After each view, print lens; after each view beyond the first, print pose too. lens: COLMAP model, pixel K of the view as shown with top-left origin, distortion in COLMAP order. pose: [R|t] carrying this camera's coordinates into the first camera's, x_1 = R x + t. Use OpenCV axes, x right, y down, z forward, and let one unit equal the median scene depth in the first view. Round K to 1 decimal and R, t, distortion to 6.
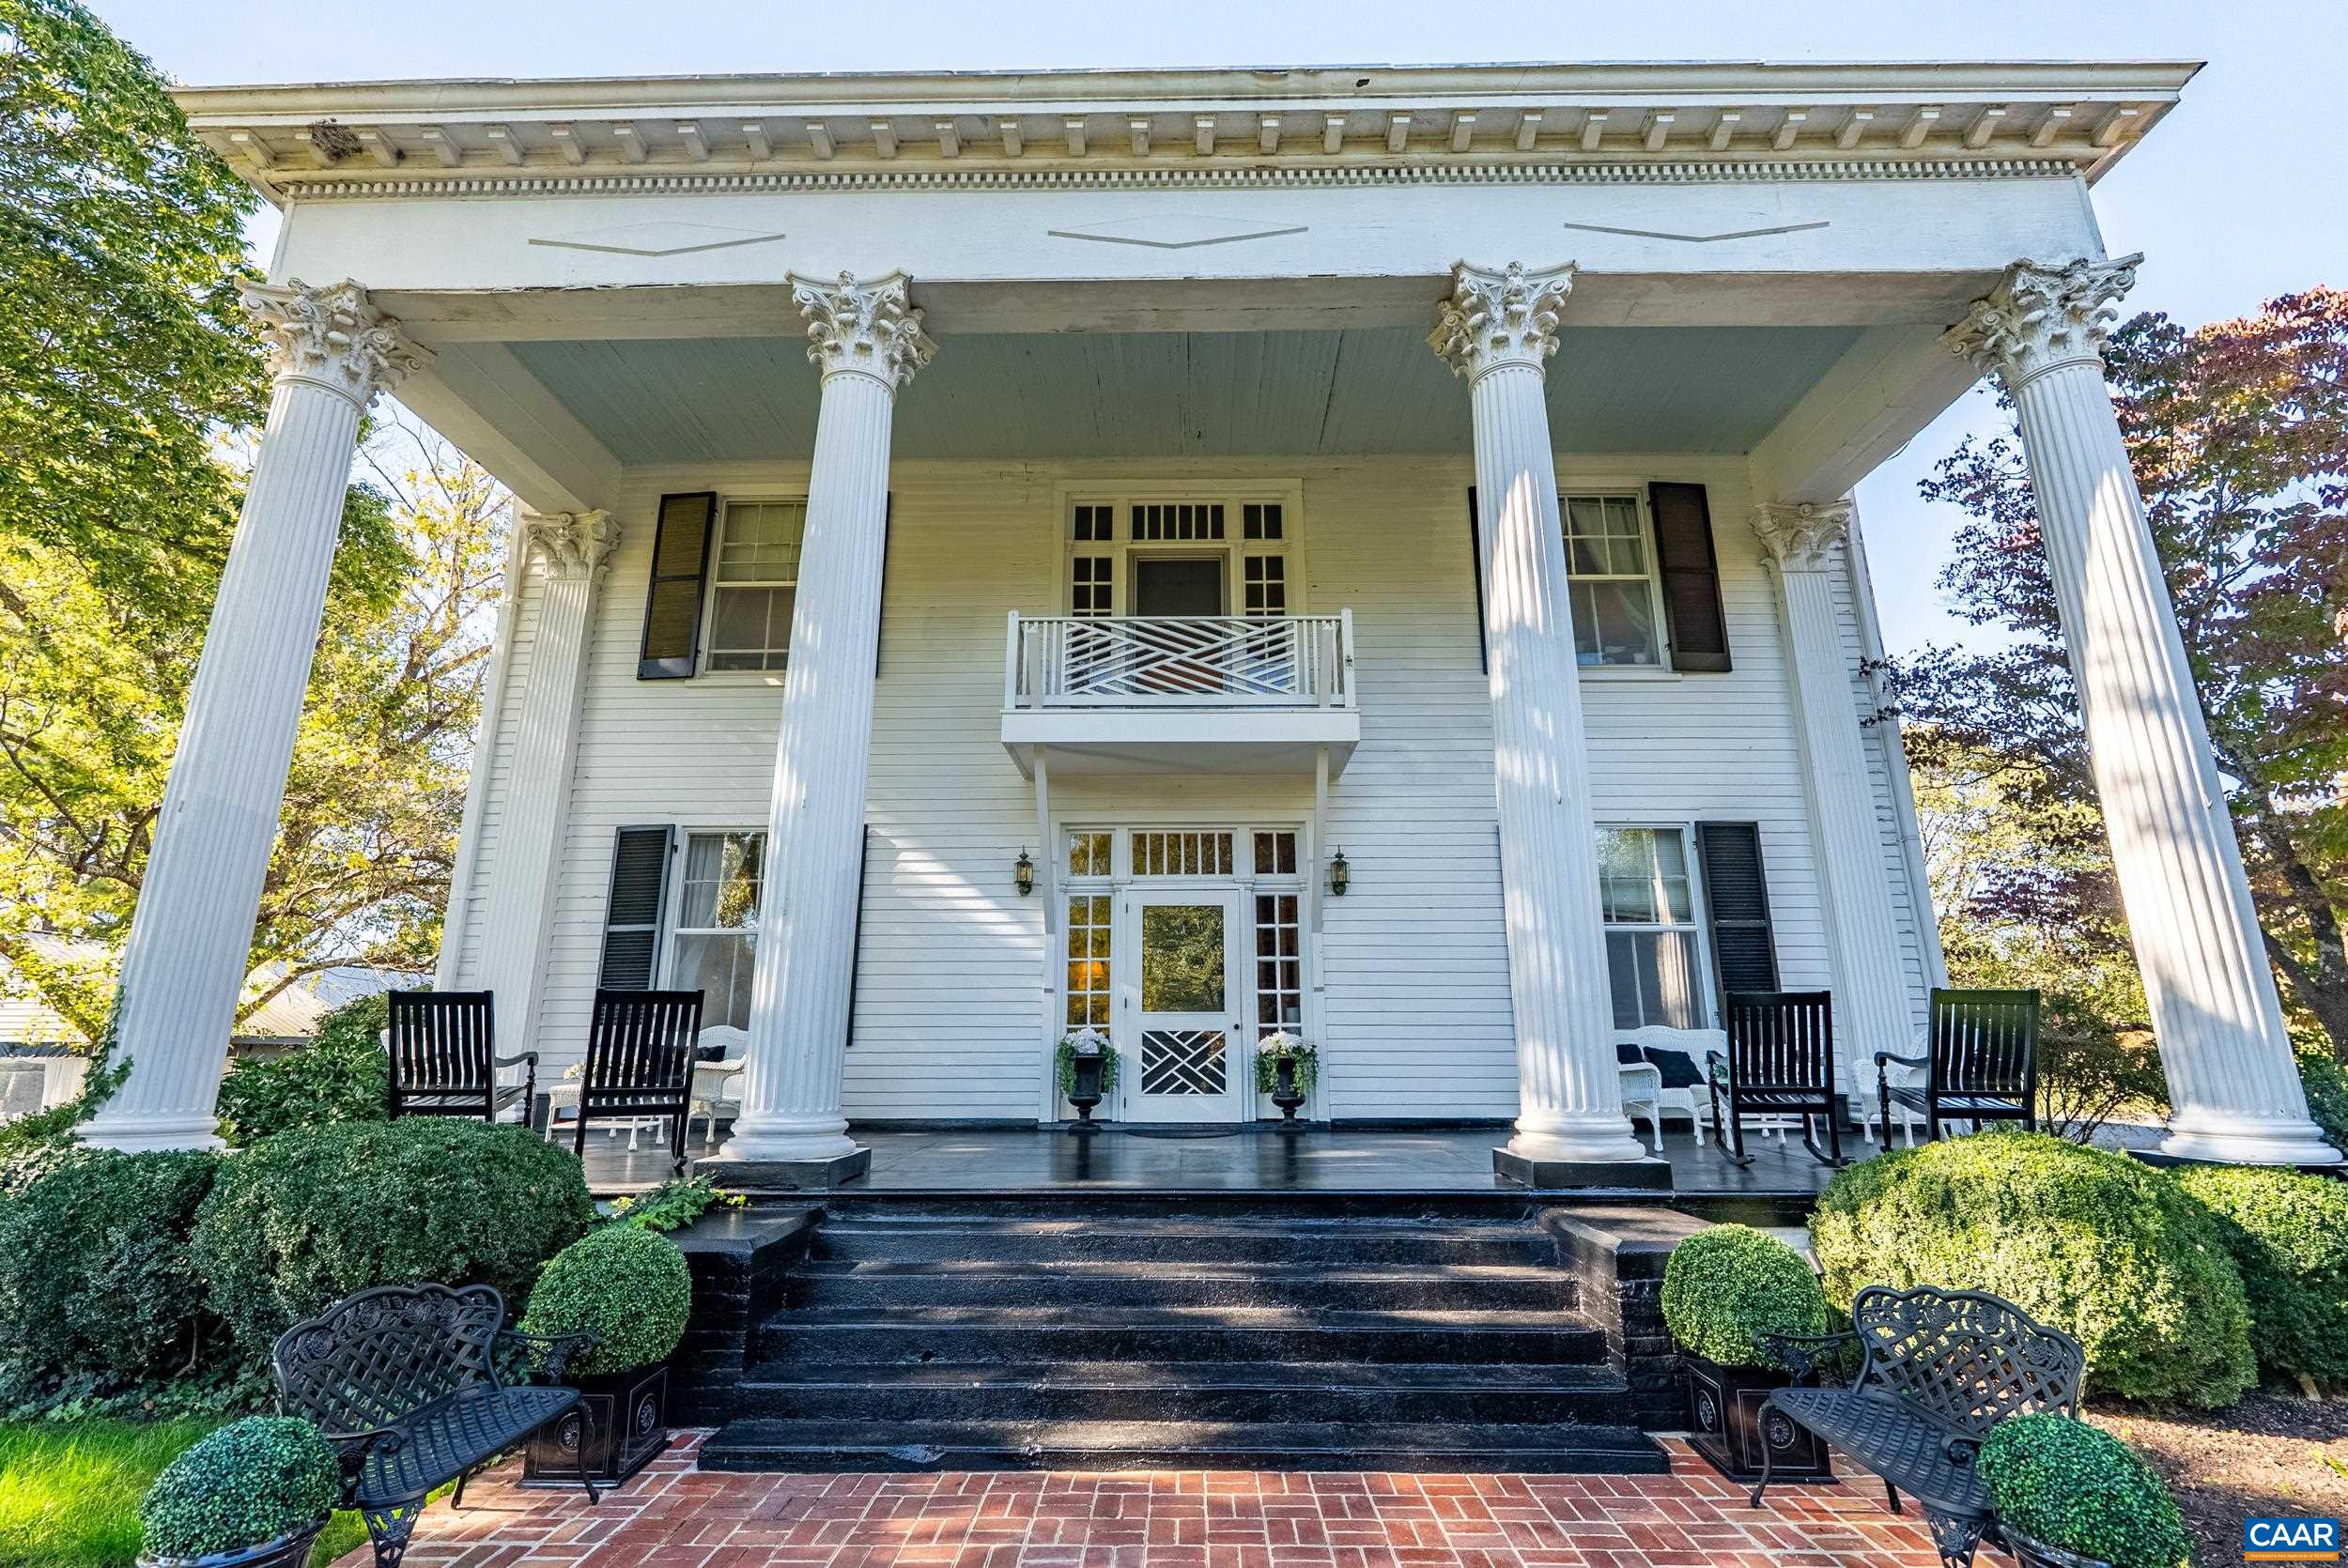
lens RADIAL K [[1020.7, 0, 1174.8], [0, 1020.7, 785.3], [0, 0, 1]] dist [-0.008289, 0.000500]
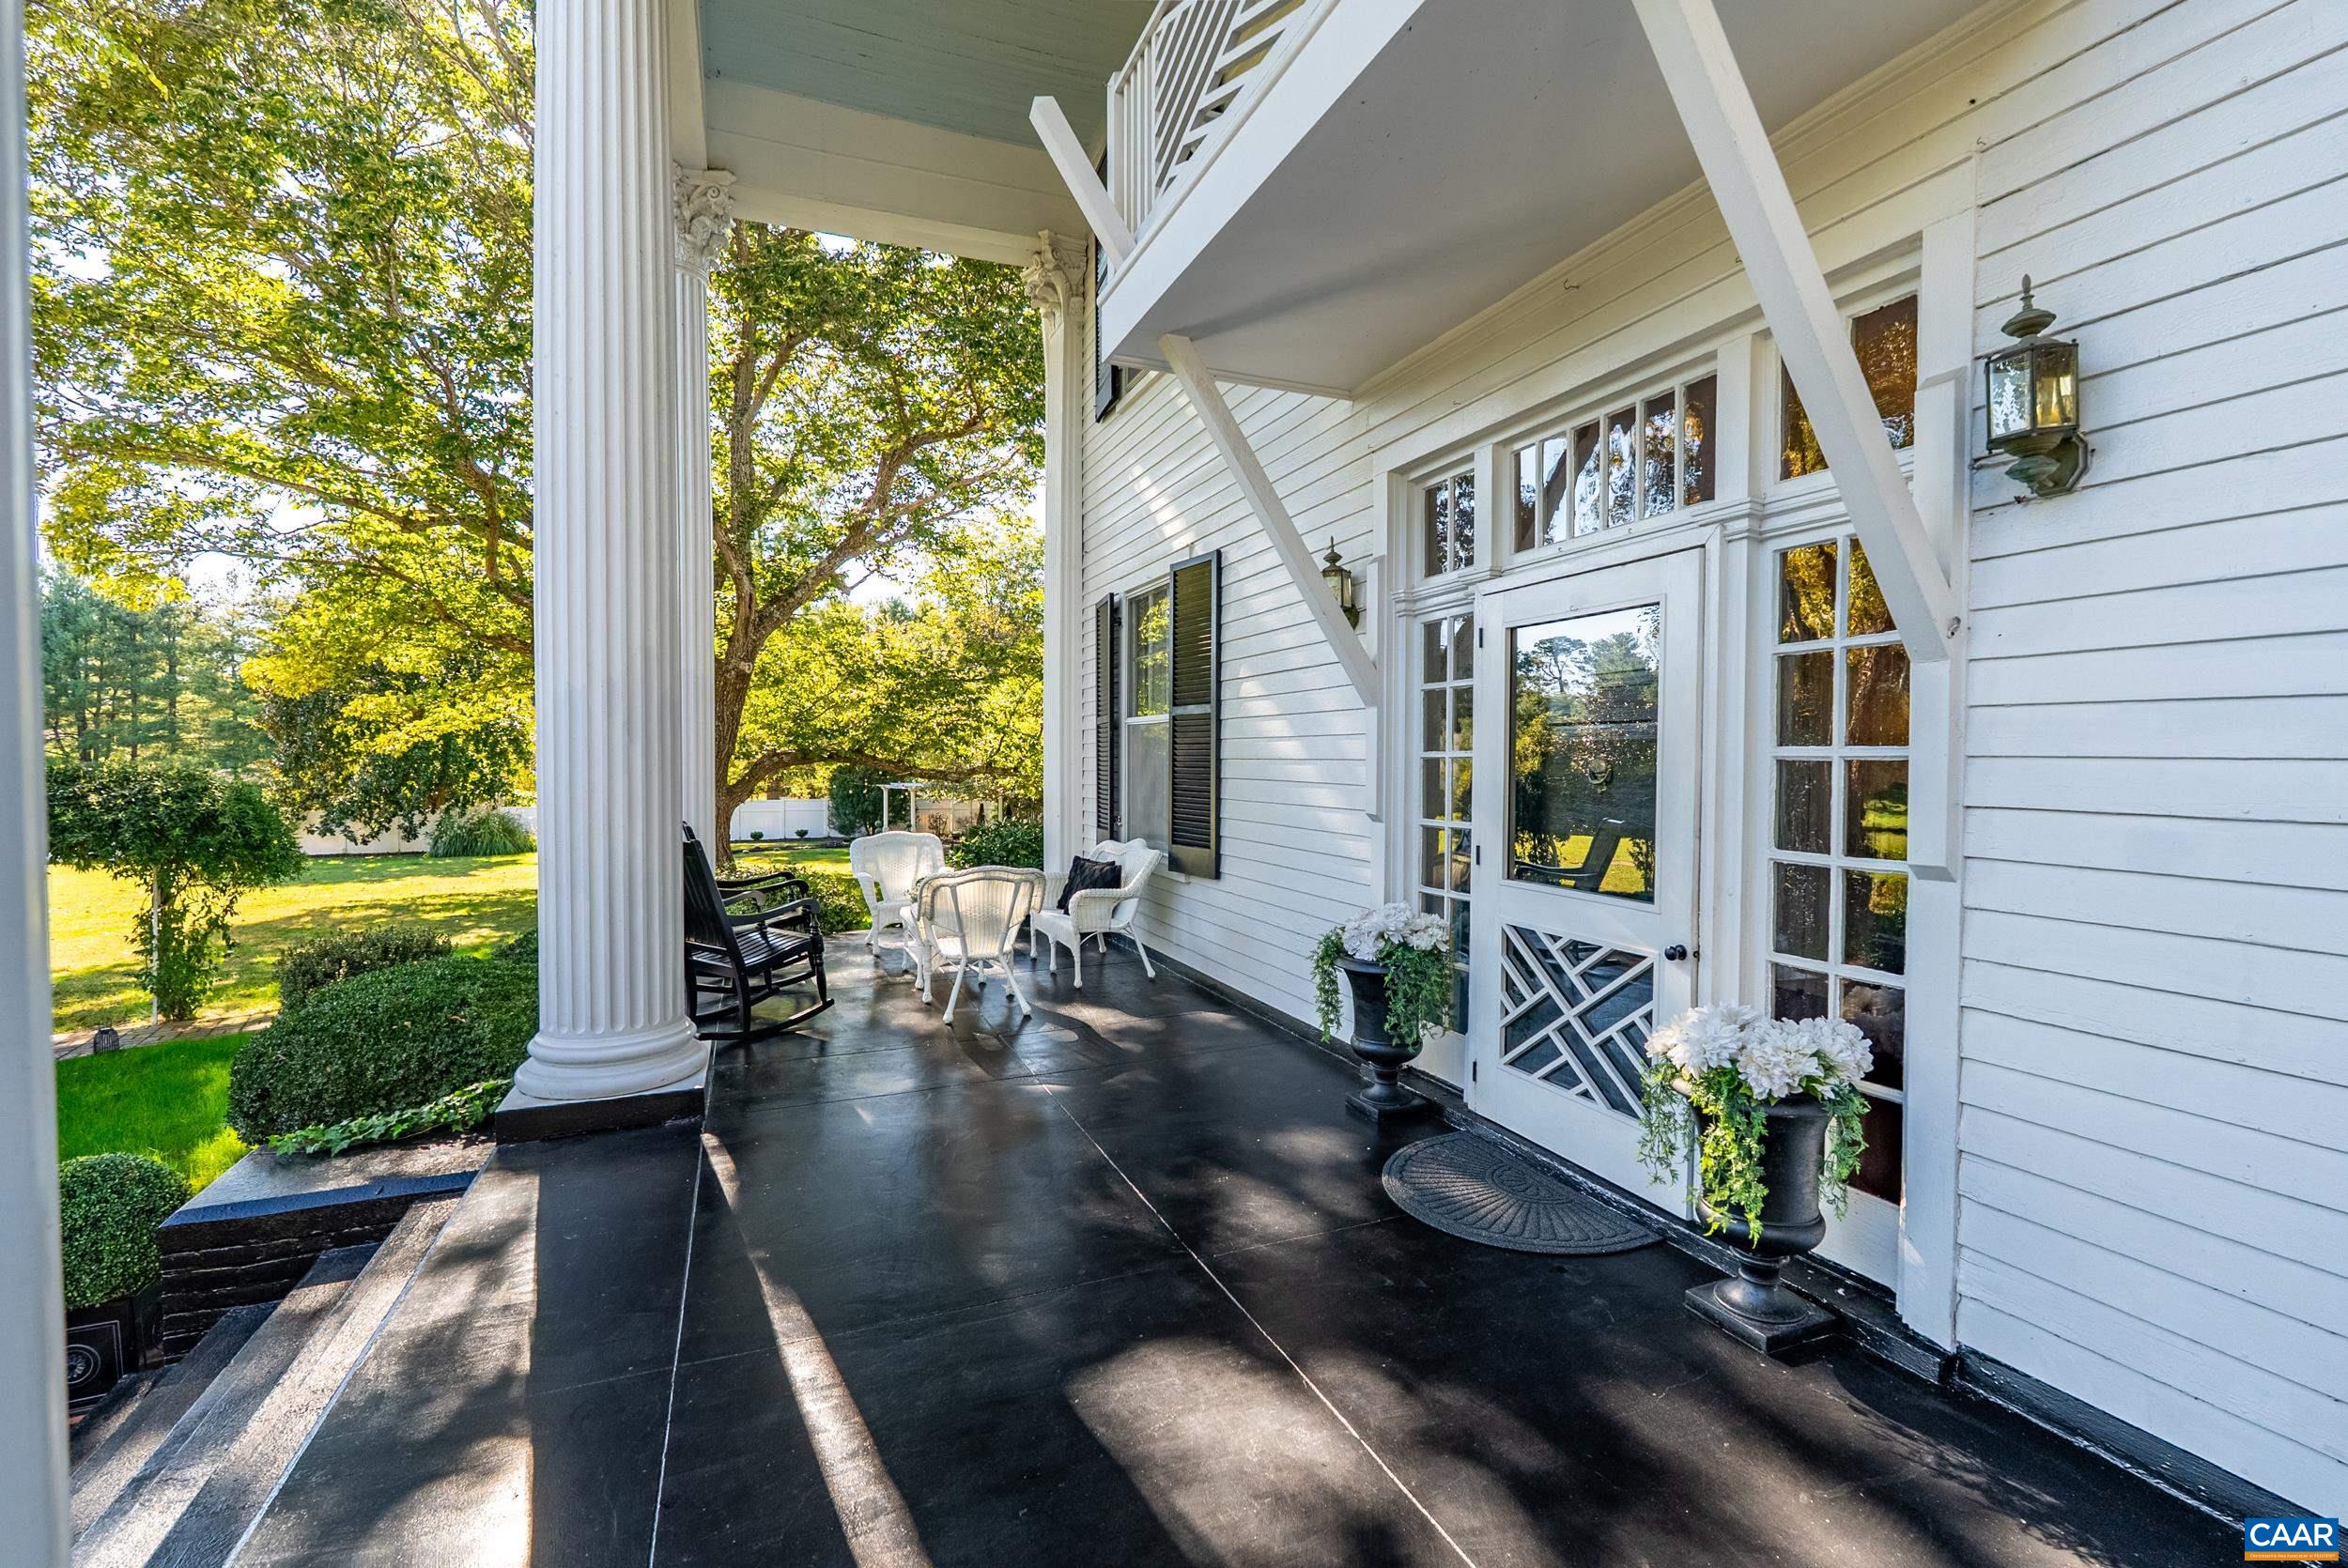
lens RADIAL K [[1020.7, 0, 1172.9], [0, 1020.7, 785.6], [0, 0, 1]] dist [-0.008289, 0.000500]
pose [[0.391693, 0.025165, -0.919752, 0.308909], [0.234606, 0.963853, 0.126283, 0.098104], [0.889683, -0.265243, 0.371631, 0.733236]]
